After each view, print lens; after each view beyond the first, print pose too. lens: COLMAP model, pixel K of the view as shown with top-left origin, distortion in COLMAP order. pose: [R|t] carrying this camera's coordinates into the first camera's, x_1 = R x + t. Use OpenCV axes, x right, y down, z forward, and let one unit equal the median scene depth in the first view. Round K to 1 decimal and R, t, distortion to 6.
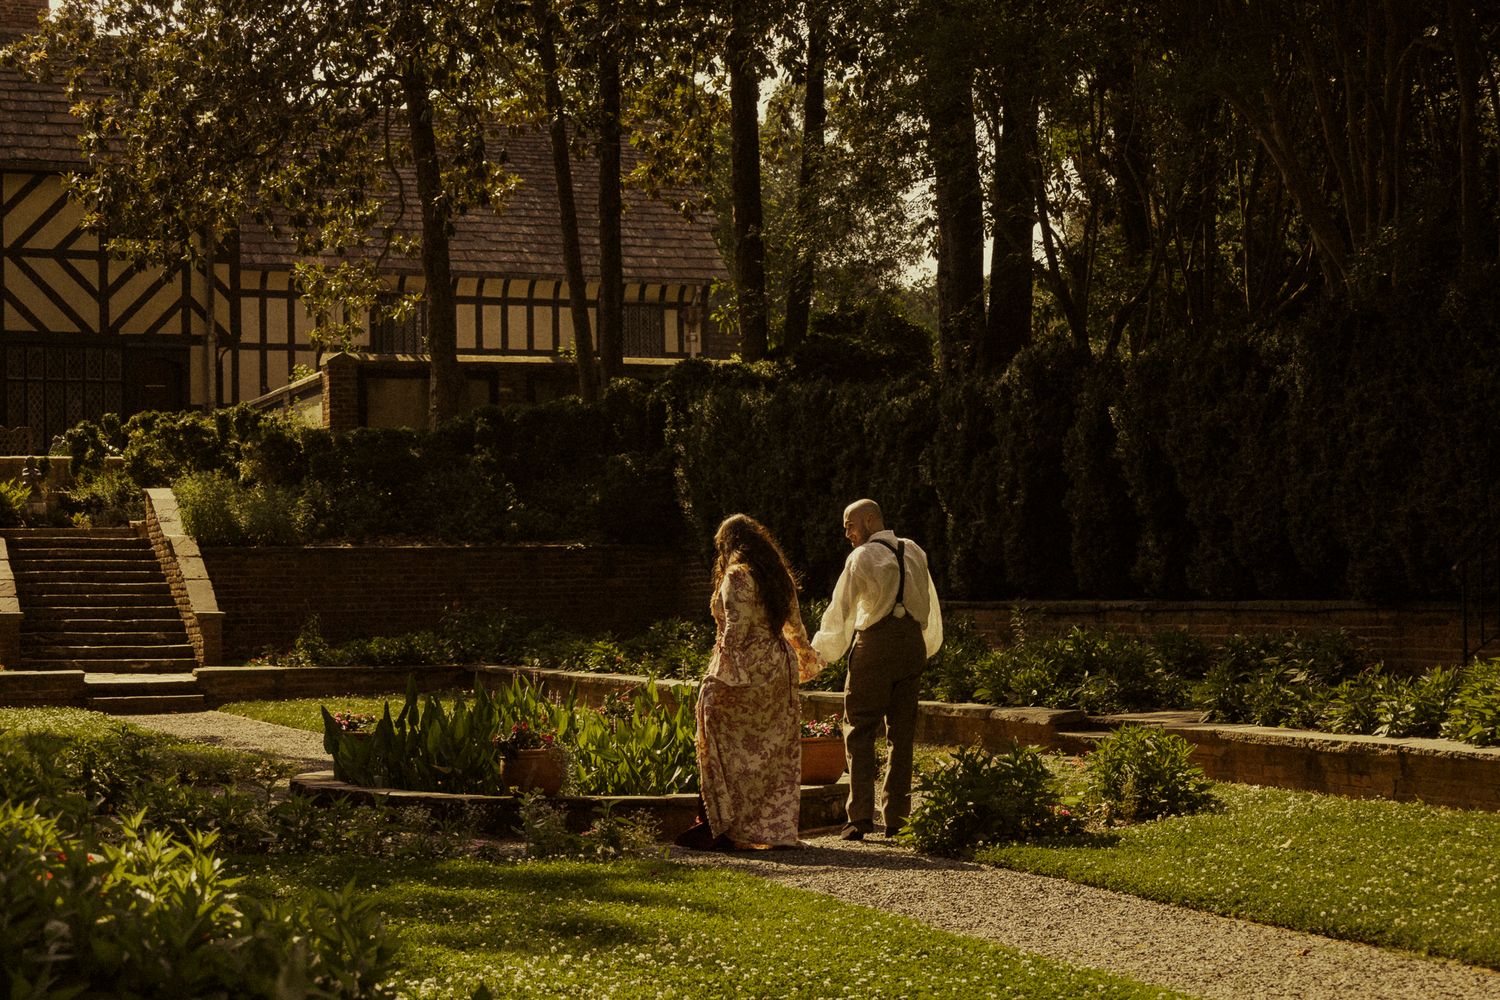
lens RADIAL K [[2945.9, 0, 750.0], [0, 2945.9, 500.0], [0, 0, 1]] dist [0.046752, -0.041392]
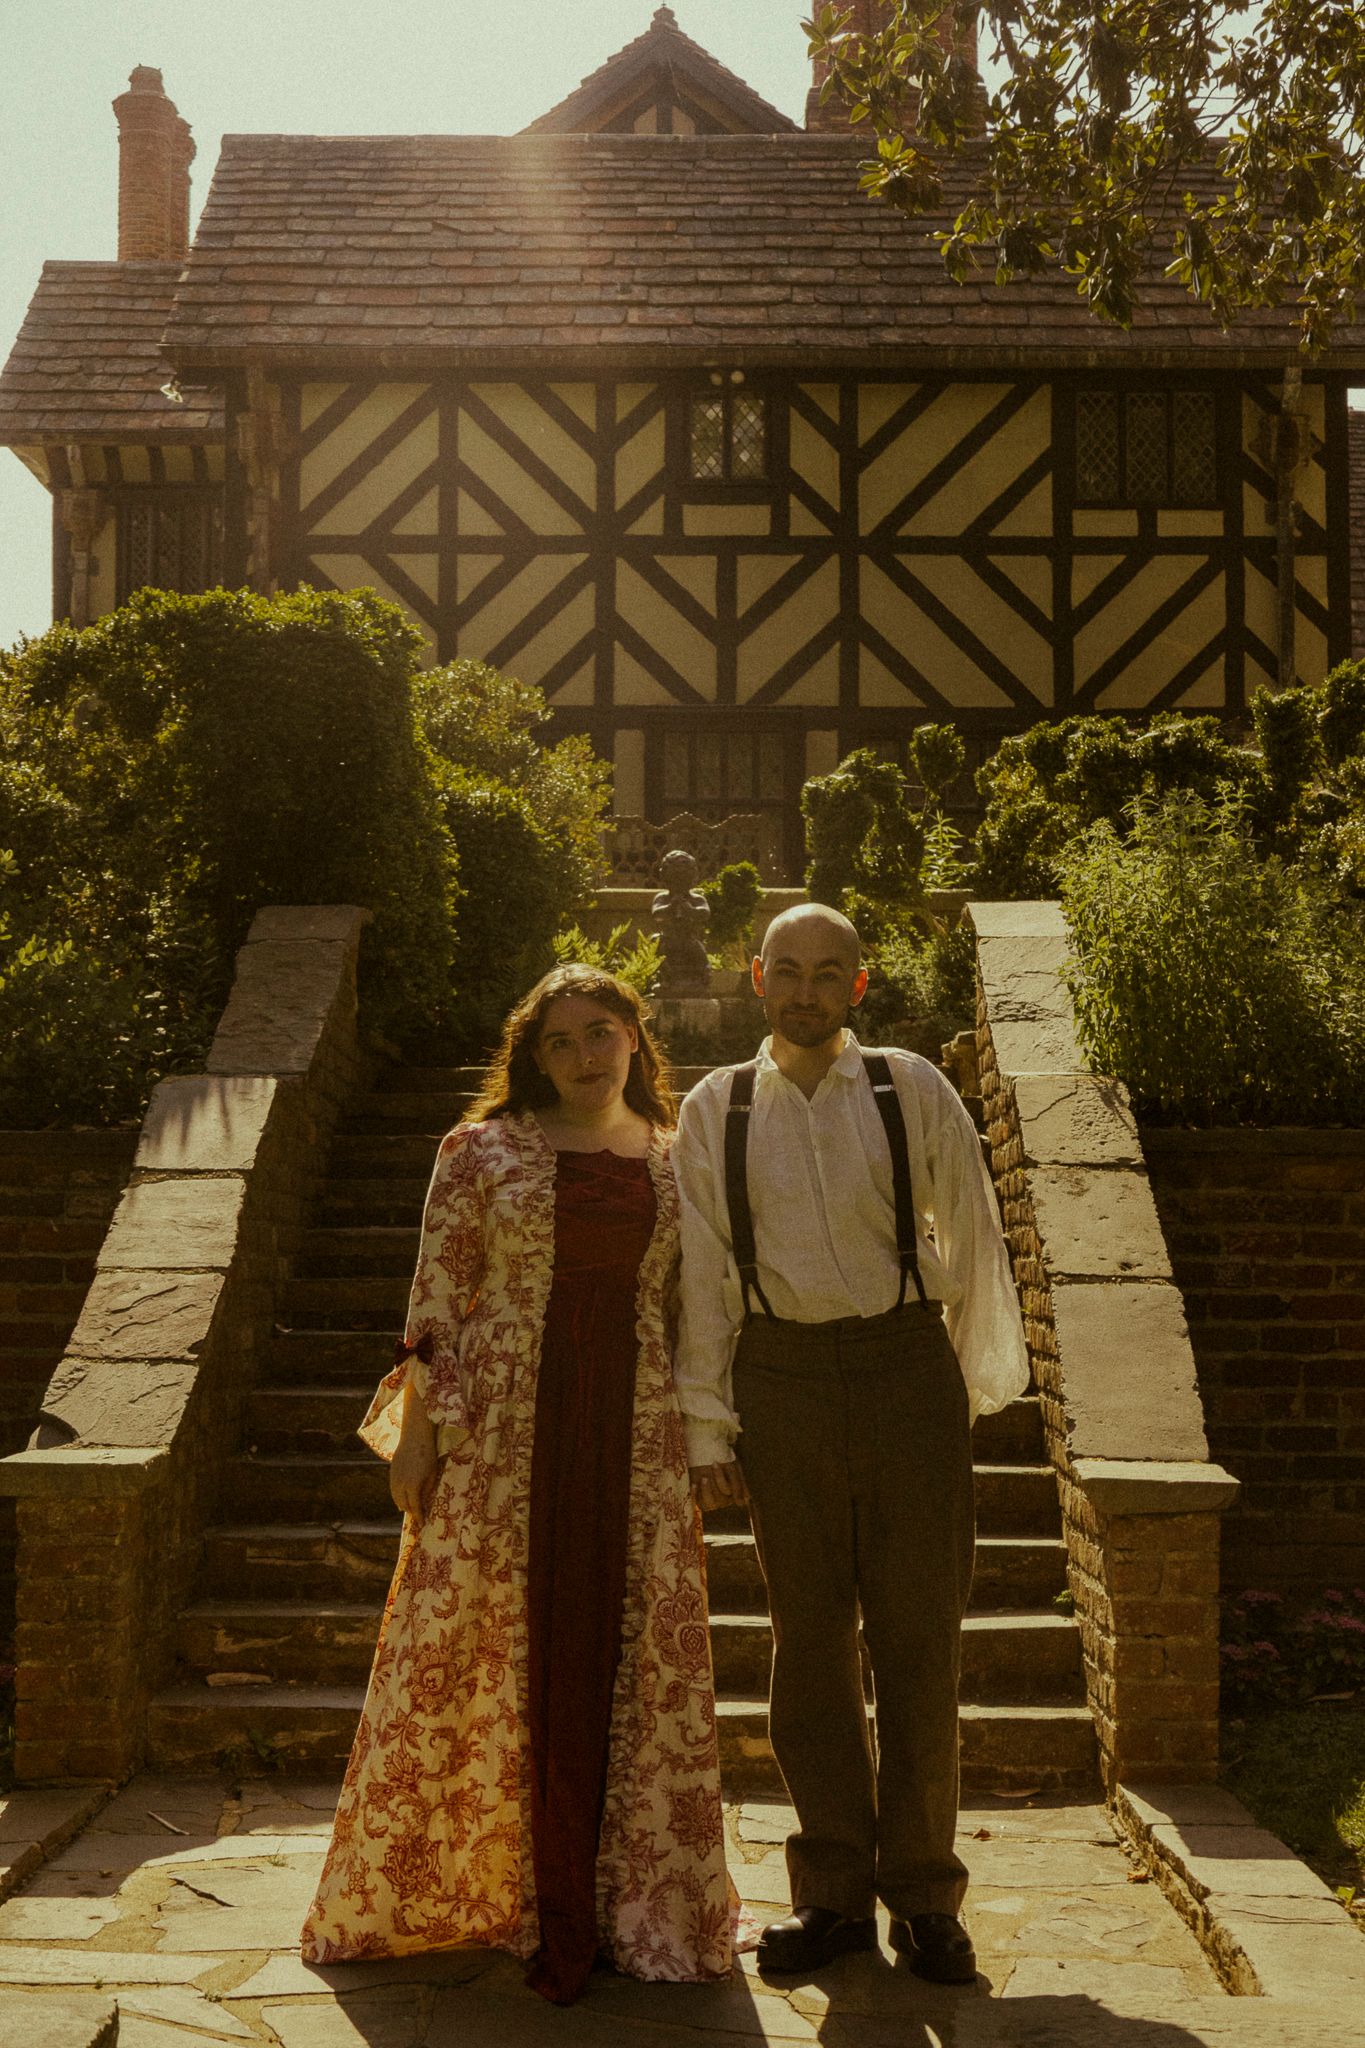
lens RADIAL K [[2935.5, 0, 682.5], [0, 2935.5, 1024.0], [0, 0, 1]] dist [0.001674, 0.033925]
pose [[0.921983, -0.007600, -0.387155, -0.092863], [-0.005787, 0.999425, -0.033401, 0.011051], [0.387187, 0.033036, 0.921409, 0.545342]]
